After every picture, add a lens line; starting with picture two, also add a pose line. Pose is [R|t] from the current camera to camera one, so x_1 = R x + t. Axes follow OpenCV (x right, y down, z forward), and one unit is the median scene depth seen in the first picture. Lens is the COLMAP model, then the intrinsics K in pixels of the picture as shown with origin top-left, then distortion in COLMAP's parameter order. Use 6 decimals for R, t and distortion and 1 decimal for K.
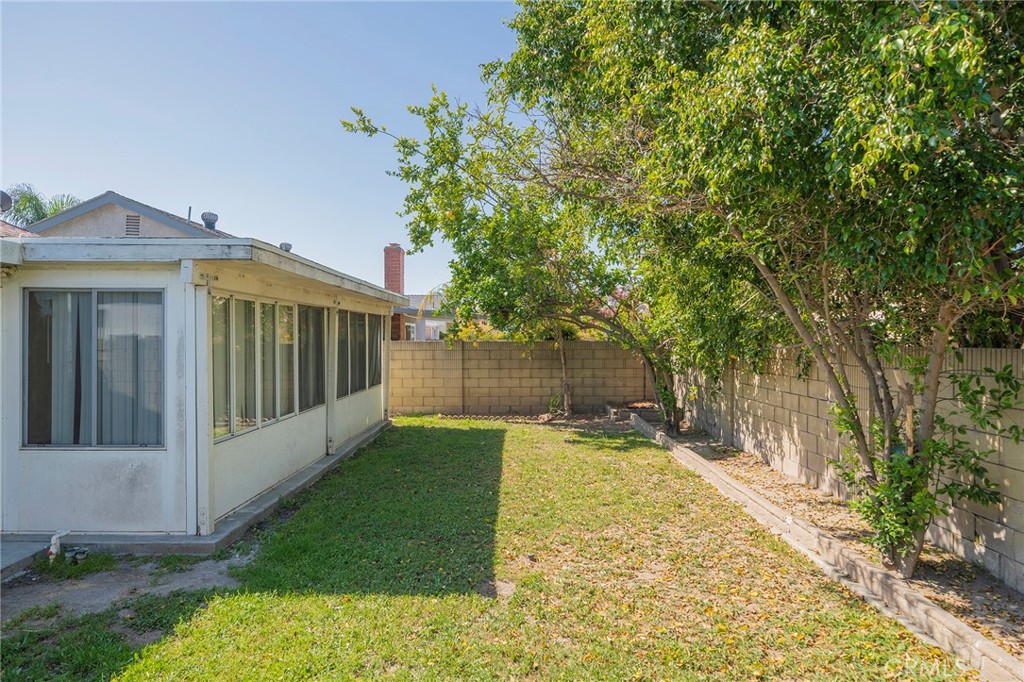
lens RADIAL K [[545.6, 0, 513.6], [0, 545.6, 332.6], [0, 0, 1]] dist [0.004188, 0.000821]
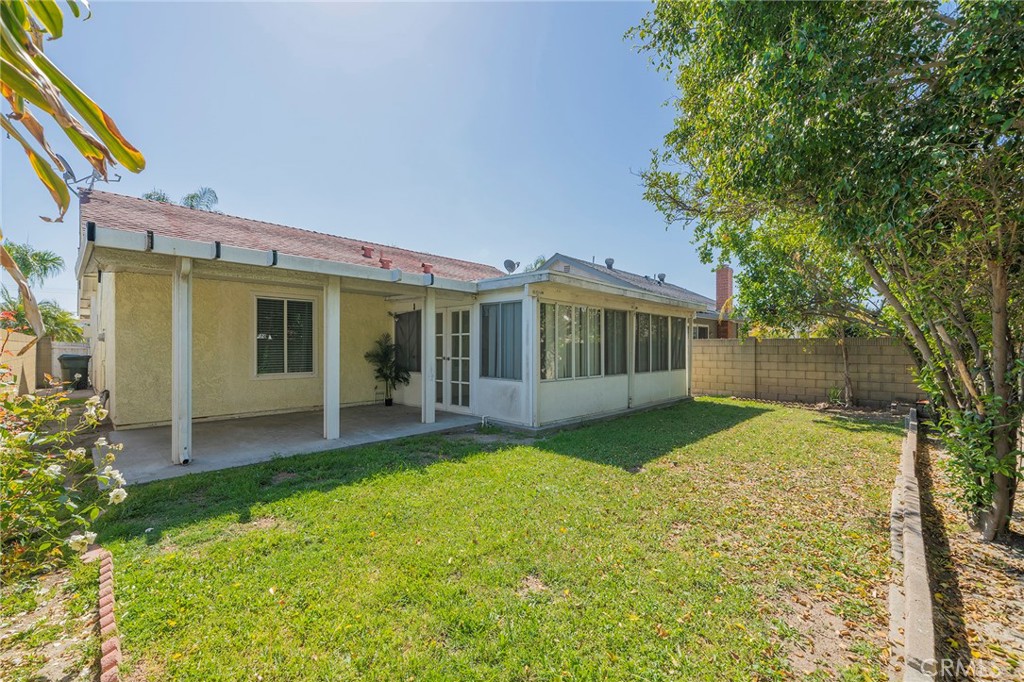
lens RADIAL K [[422.1, 0, 510.8], [0, 422.1, 345.6], [0, 0, 1]] dist [-0.003365, 0.002594]
pose [[0.703871, 0.024325, -0.709911, 0.219931], [-0.020492, 0.999693, 0.013937, 0.034016], [0.710032, 0.004738, 0.704153, -0.056043]]
